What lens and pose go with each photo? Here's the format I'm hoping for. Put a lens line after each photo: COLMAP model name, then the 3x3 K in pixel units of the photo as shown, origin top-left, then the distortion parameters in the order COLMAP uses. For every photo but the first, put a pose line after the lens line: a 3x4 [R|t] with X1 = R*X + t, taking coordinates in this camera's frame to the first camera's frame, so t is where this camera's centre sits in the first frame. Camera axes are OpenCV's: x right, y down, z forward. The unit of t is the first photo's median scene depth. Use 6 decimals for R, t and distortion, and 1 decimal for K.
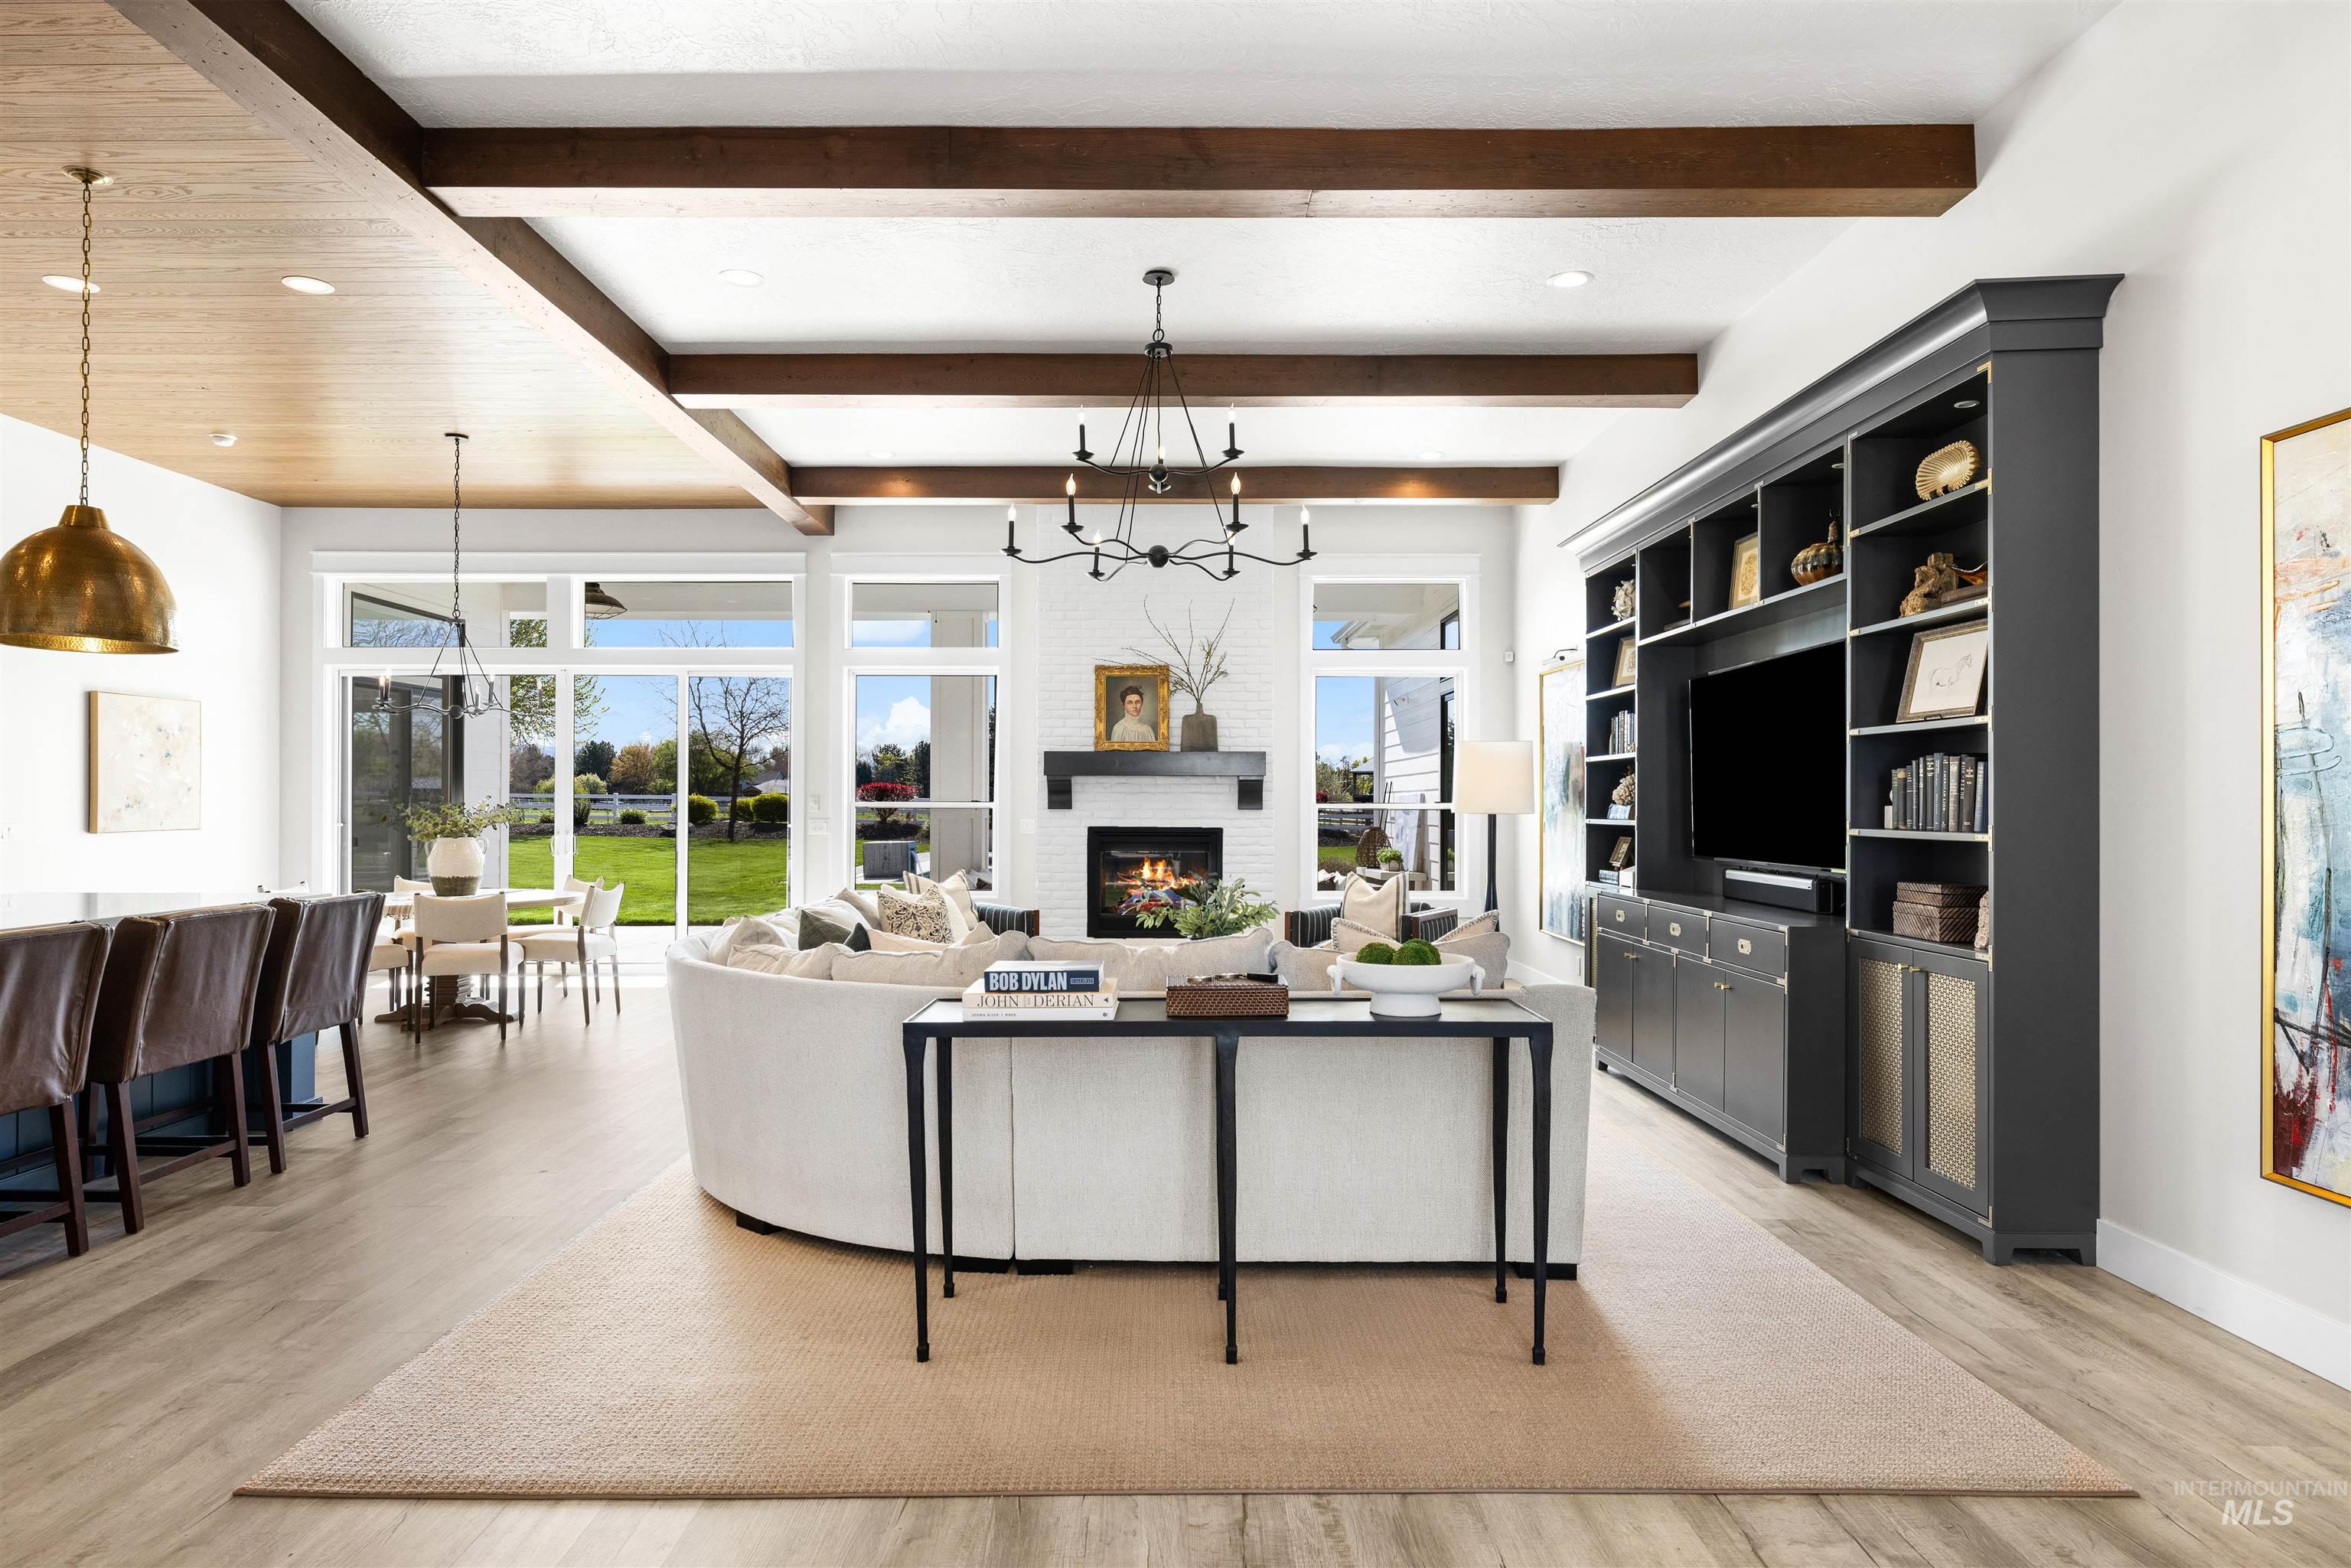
lens RADIAL K [[1321.8, 0, 1190.7], [0, 1321.8, 795.1], [0, 0, 1]] dist [0.001600, -0.000324]
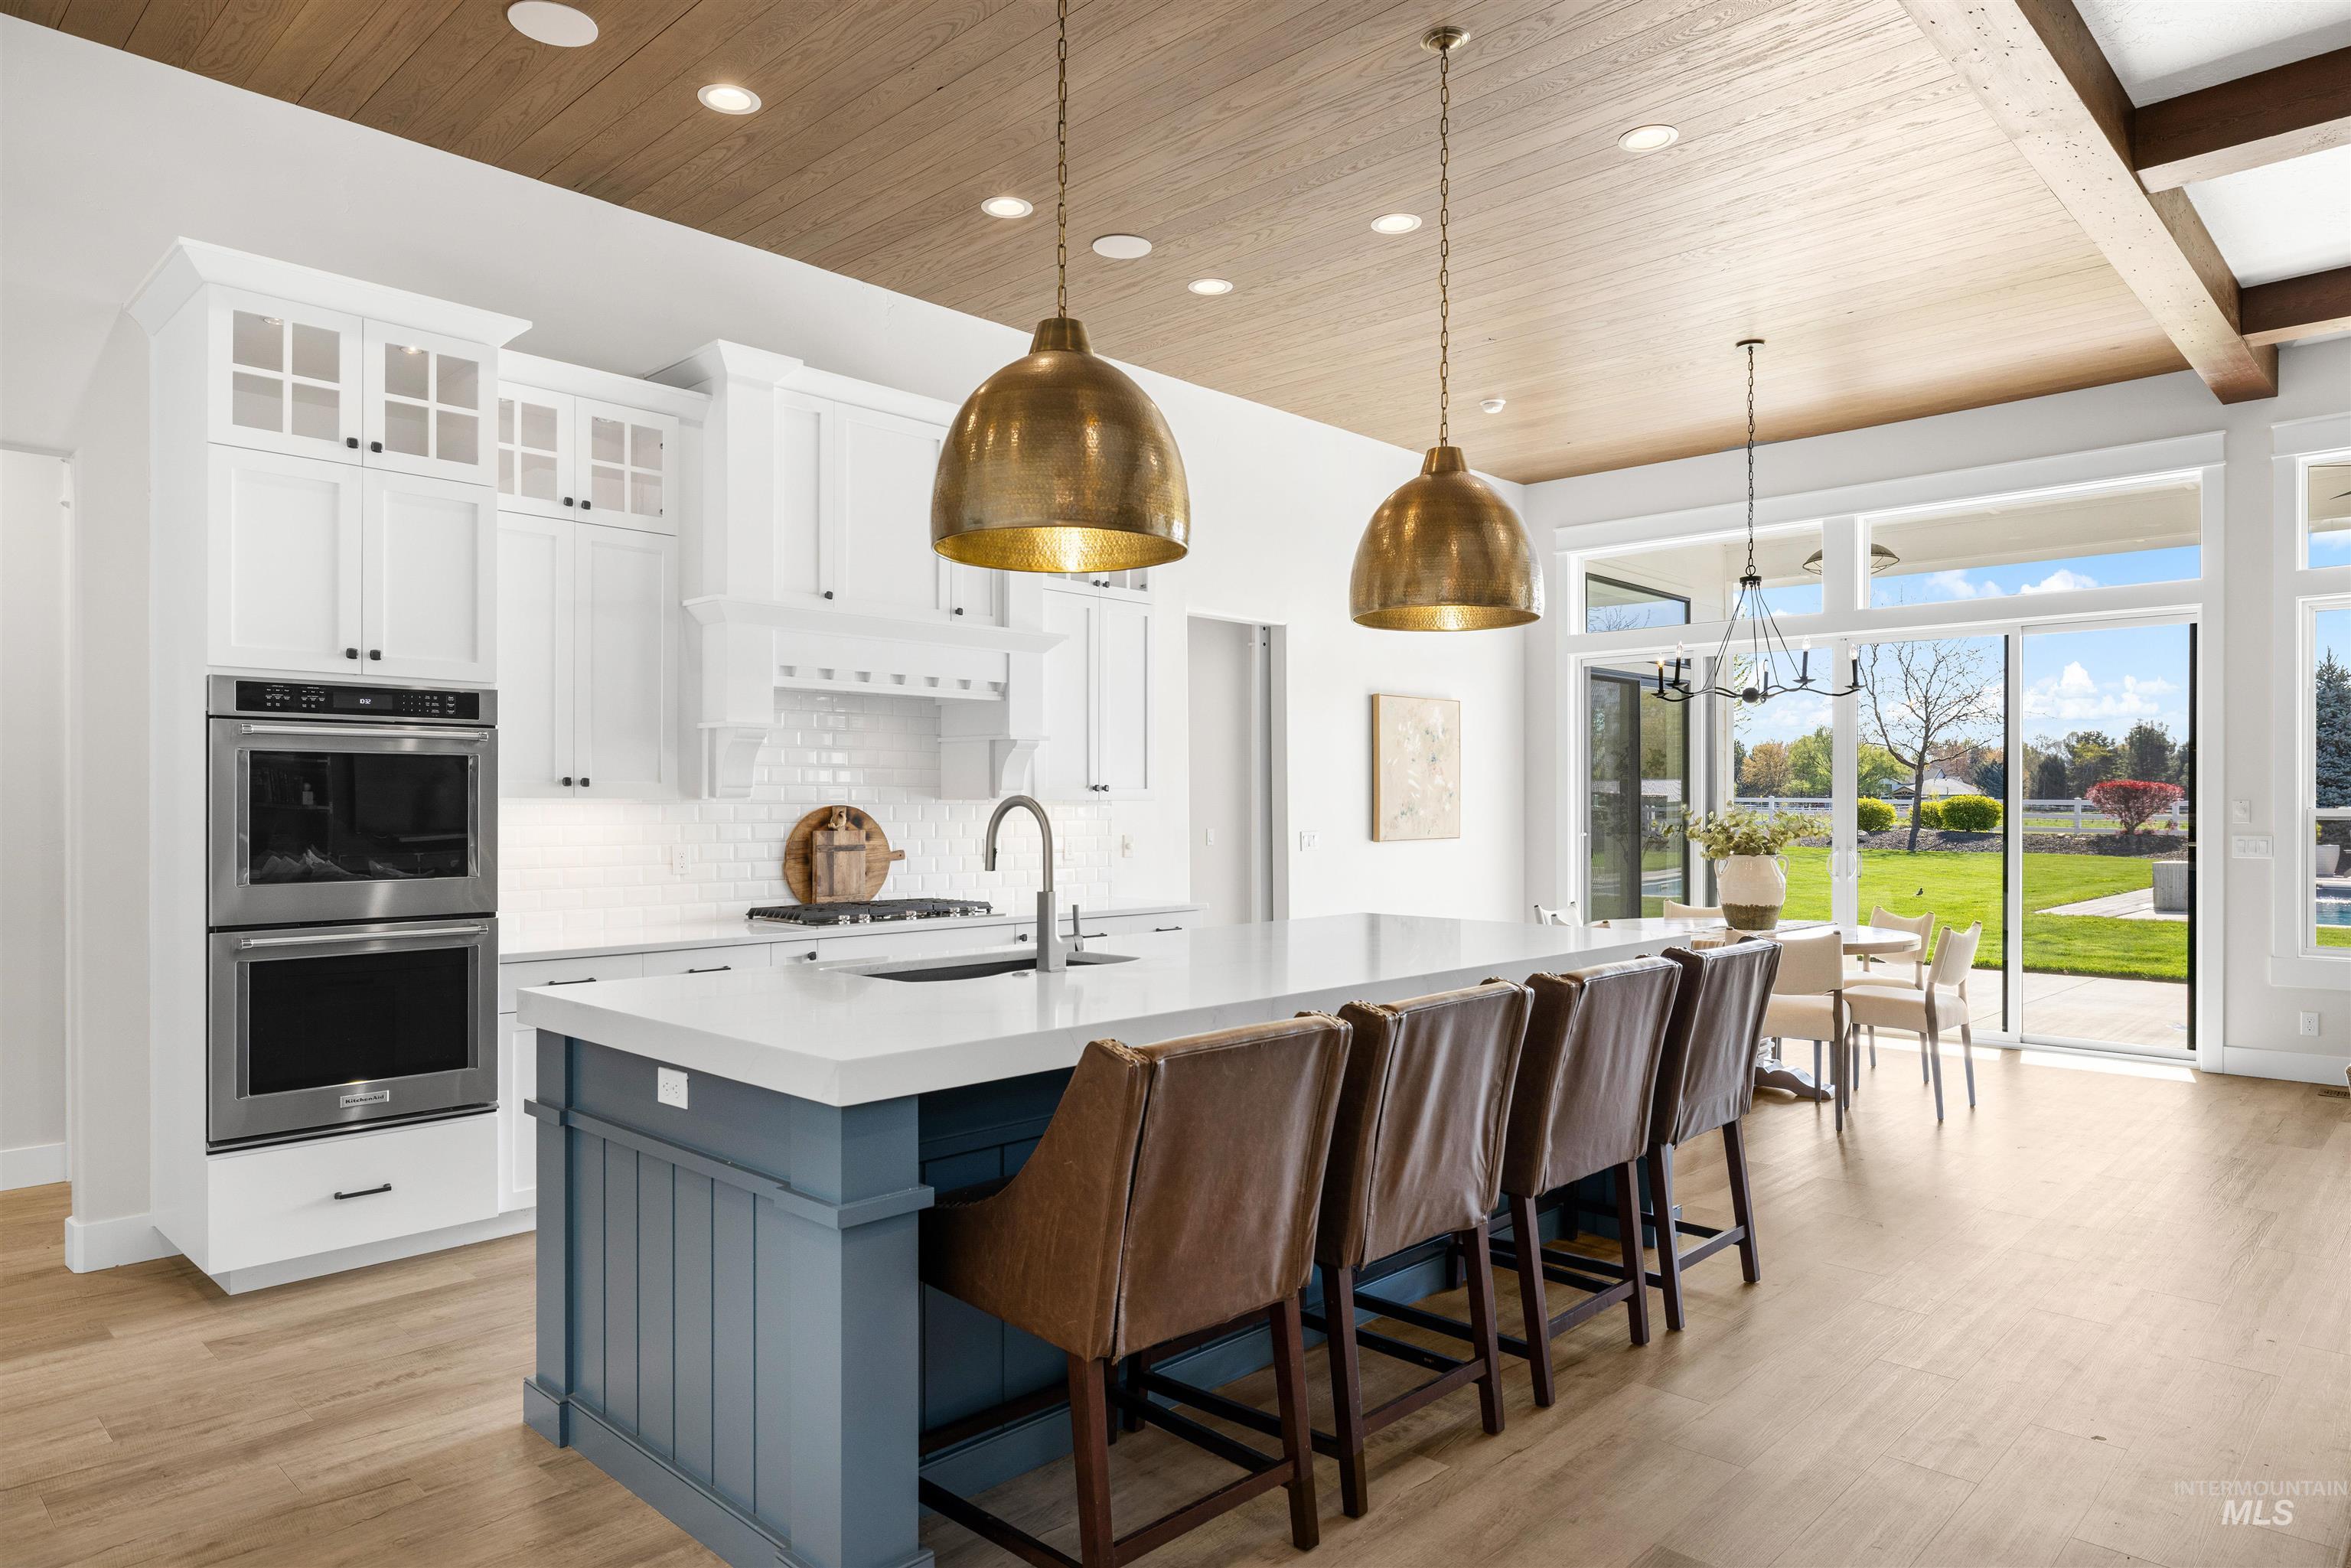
lens RADIAL K [[1451.1, 0, 1158.2], [0, 1451.1, 815.4], [0, 0, 1]] dist [-0.005110, -0.002286]
pose [[0.702032, 0.004333, -0.712133, -0.169063], [0.004406, 0.999936, 0.010427, -0.001671], [0.712132, -0.010457, 0.701968, 0.129419]]
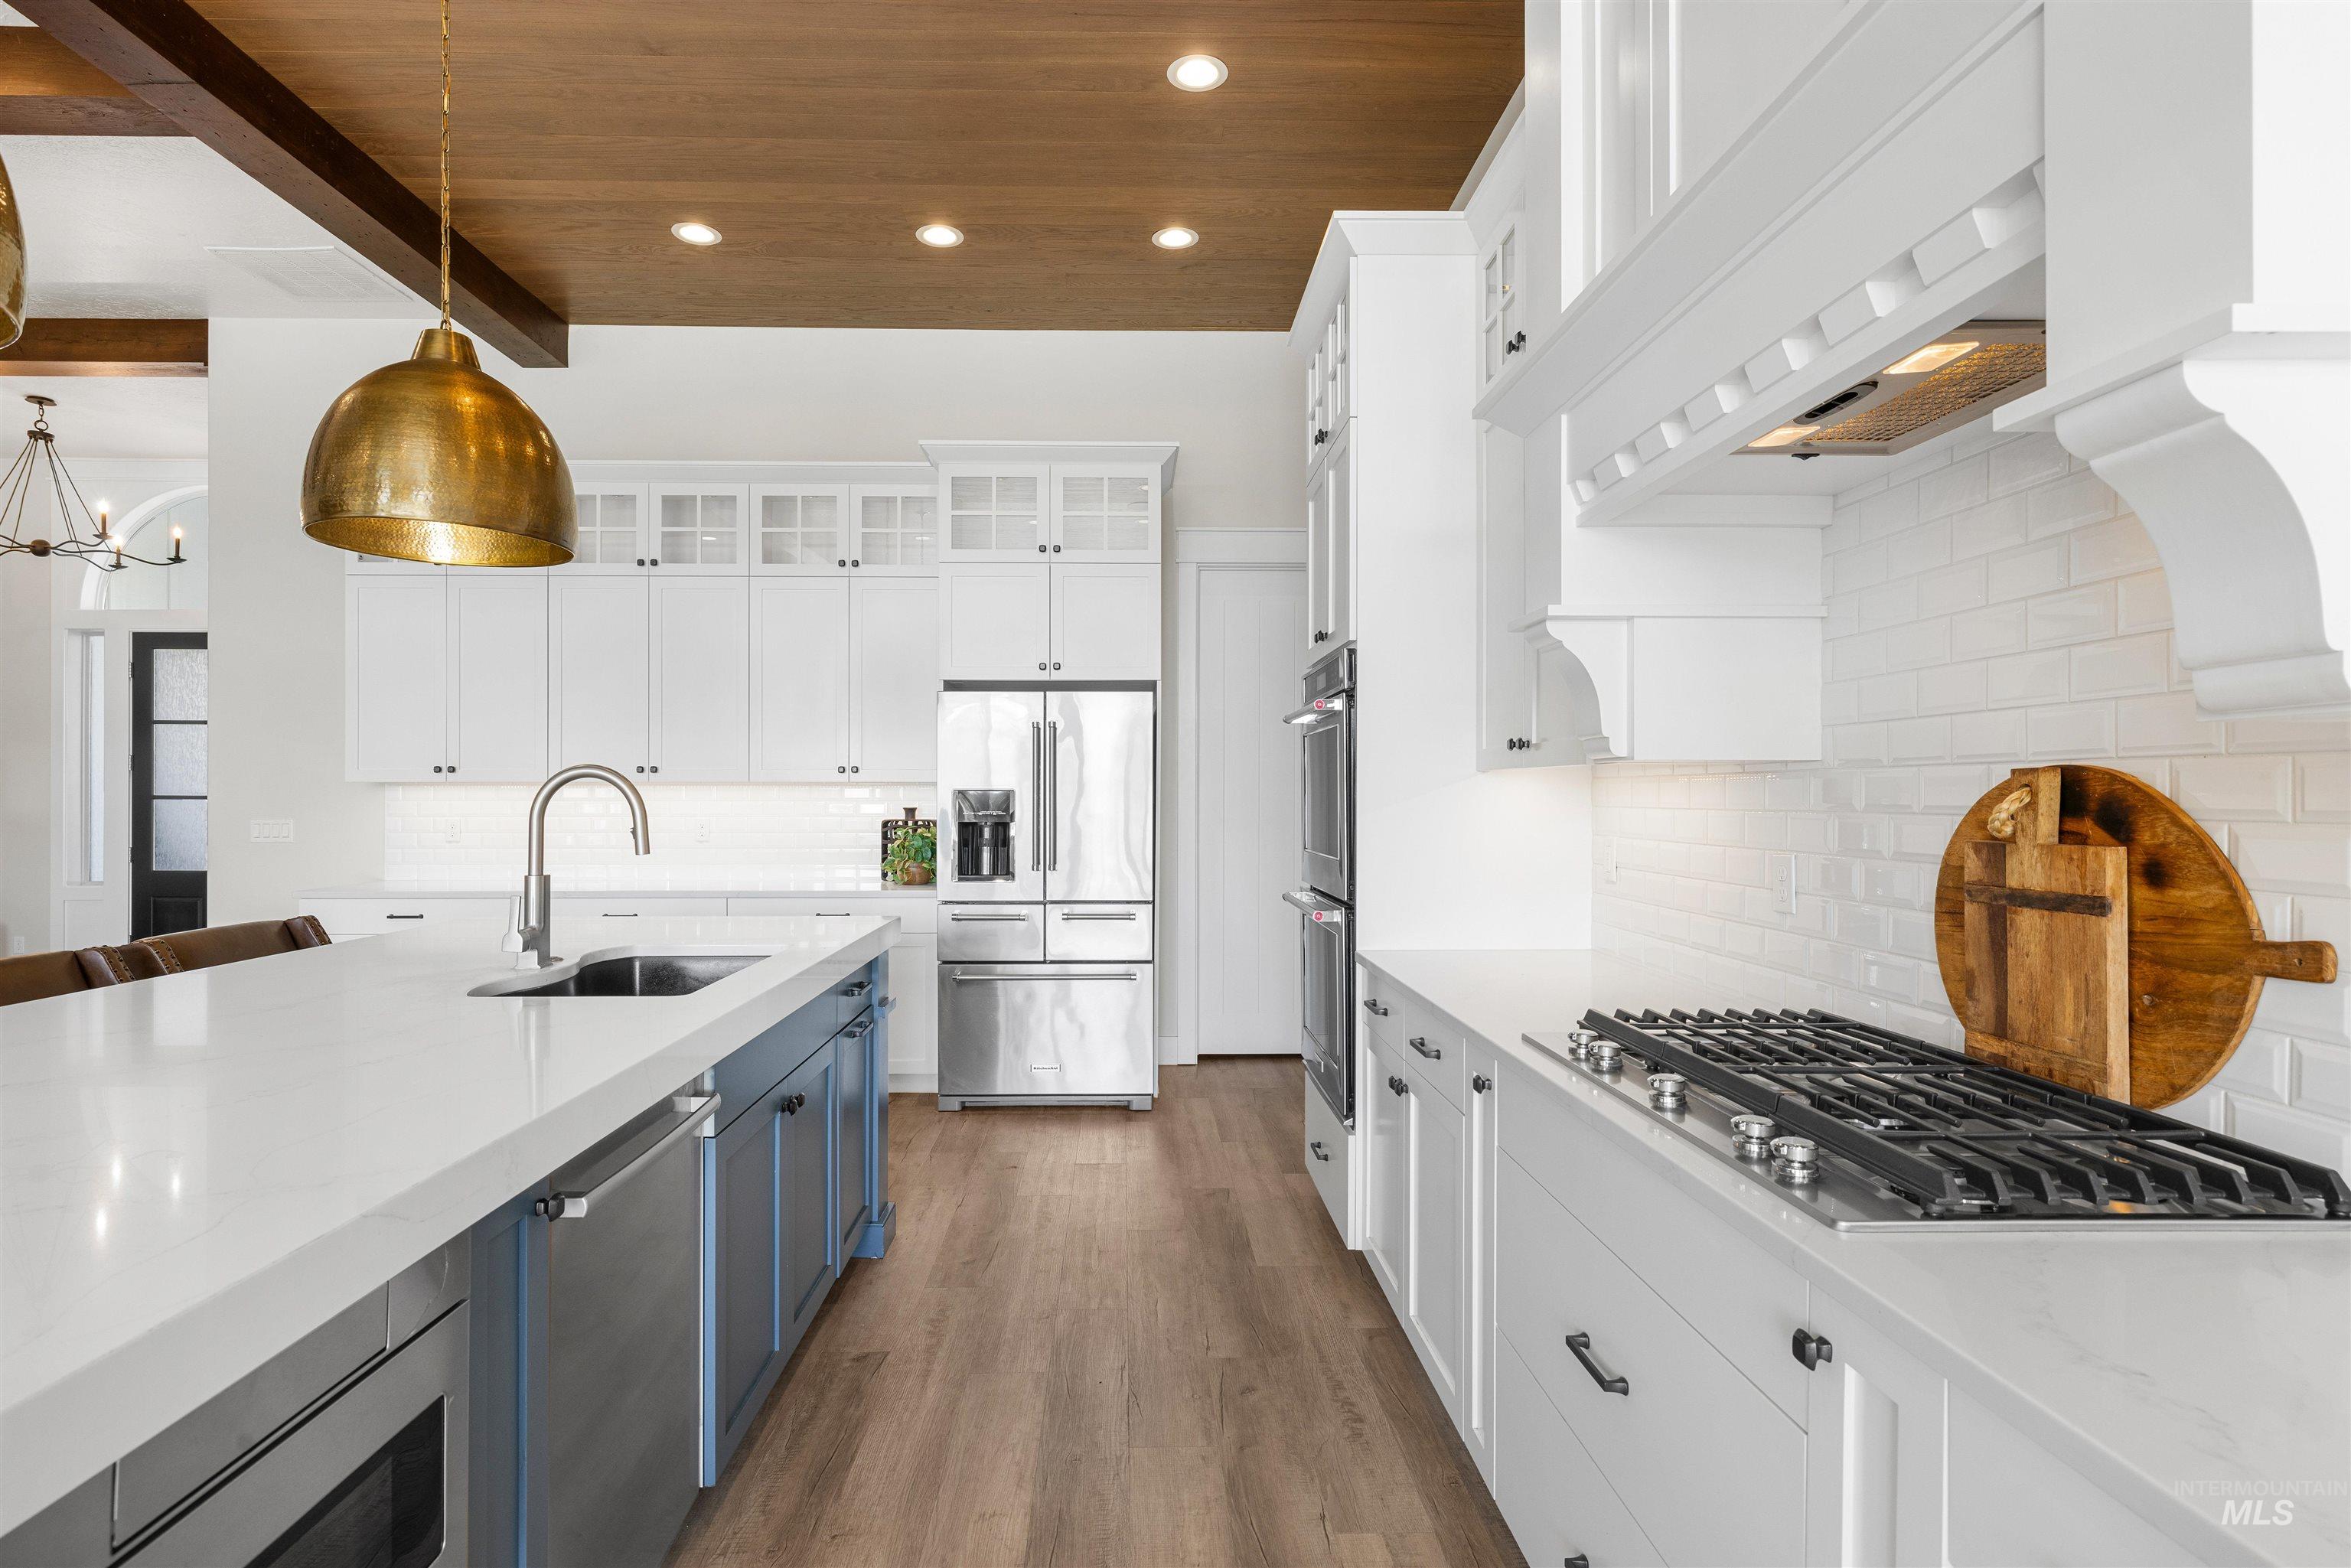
lens RADIAL K [[1222.7, 0, 1108.1], [0, 1222.7, 787.3], [0, 0, 1]] dist [-0.000319, 0.000125]
pose [[-0.999422, 0.003563, 0.033796, -0.591380], [0.003252, 0.999952, -0.009252, 0.004126], [-0.033827, -0.009137, -0.999386, 0.647514]]
